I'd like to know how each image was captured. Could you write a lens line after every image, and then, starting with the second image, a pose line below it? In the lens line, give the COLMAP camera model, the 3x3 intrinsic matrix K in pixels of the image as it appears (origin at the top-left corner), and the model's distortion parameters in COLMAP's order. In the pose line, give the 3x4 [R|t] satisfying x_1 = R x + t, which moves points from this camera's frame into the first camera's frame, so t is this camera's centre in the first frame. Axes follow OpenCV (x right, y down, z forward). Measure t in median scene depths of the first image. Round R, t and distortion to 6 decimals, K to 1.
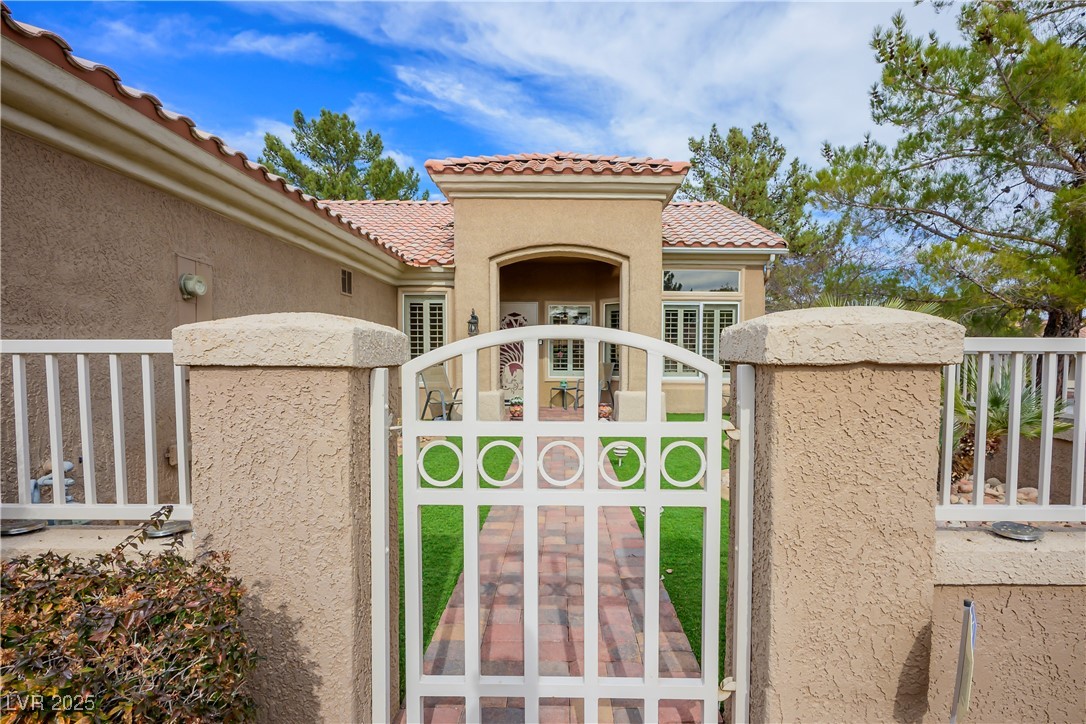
lens RADIAL K [[557.3, 0, 542.0], [0, 557.3, 386.4], [0, 0, 1]] dist [0.003606, 0.000848]
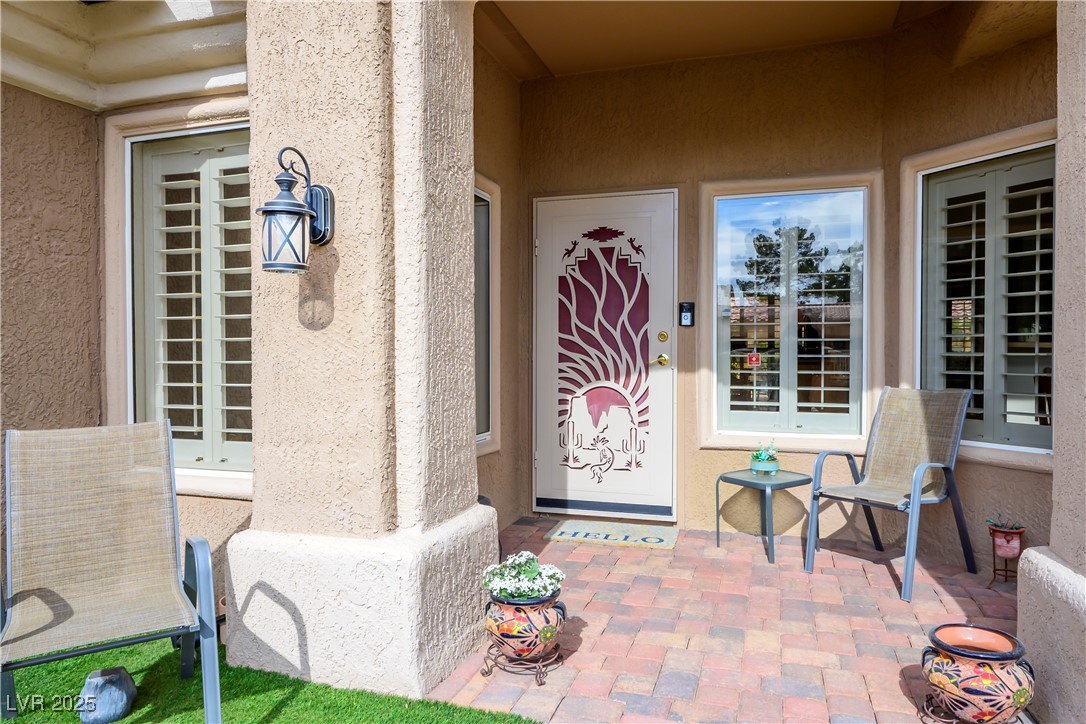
lens RADIAL K [[733.6, 0, 543.0], [0, 733.6, 362.0], [0, 0, 1]] dist [0.003890, -0.000094]
pose [[0.957761, 0.000140, -0.287565, 0.040560], [-0.012560, 0.999066, -0.041346, -0.040335], [0.287291, 0.043211, 0.956868, 0.633486]]
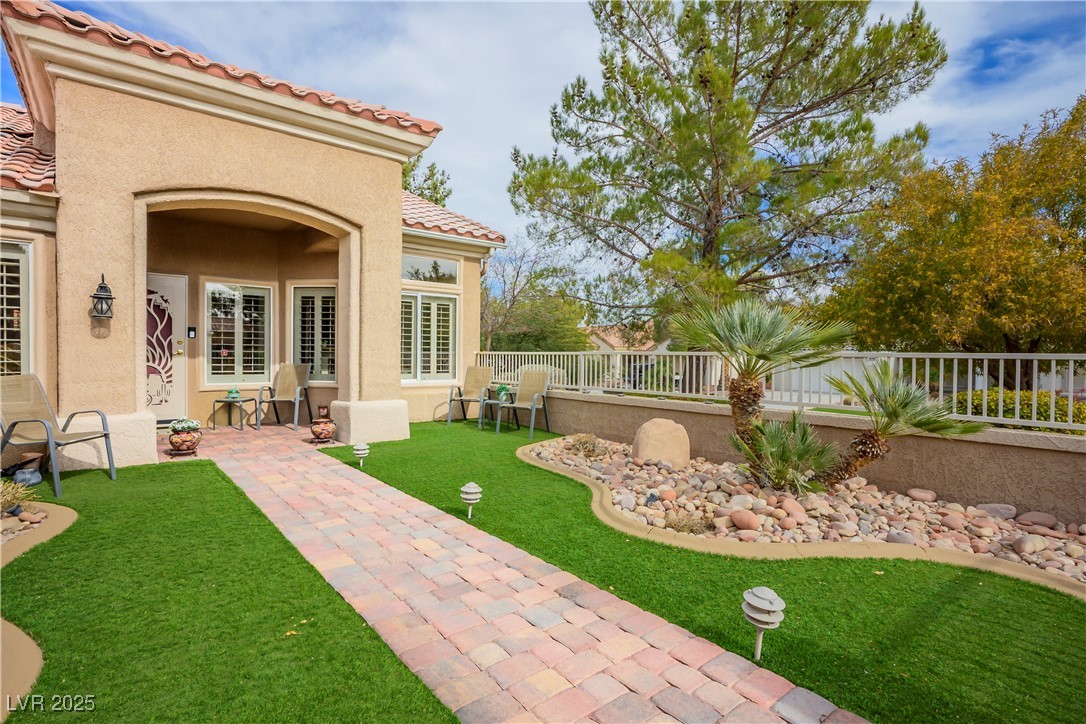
lens RADIAL K [[555.8, 0, 543.0], [0, 555.8, 362.0], [0, 0, 1]] dist [-0.000809, 0.000025]
pose [[0.764255, -0.006227, 0.644884, -0.120913], [0.031403, 0.999127, -0.027568, -0.013613], [-0.644149, 0.041320, 0.763783, 0.215192]]
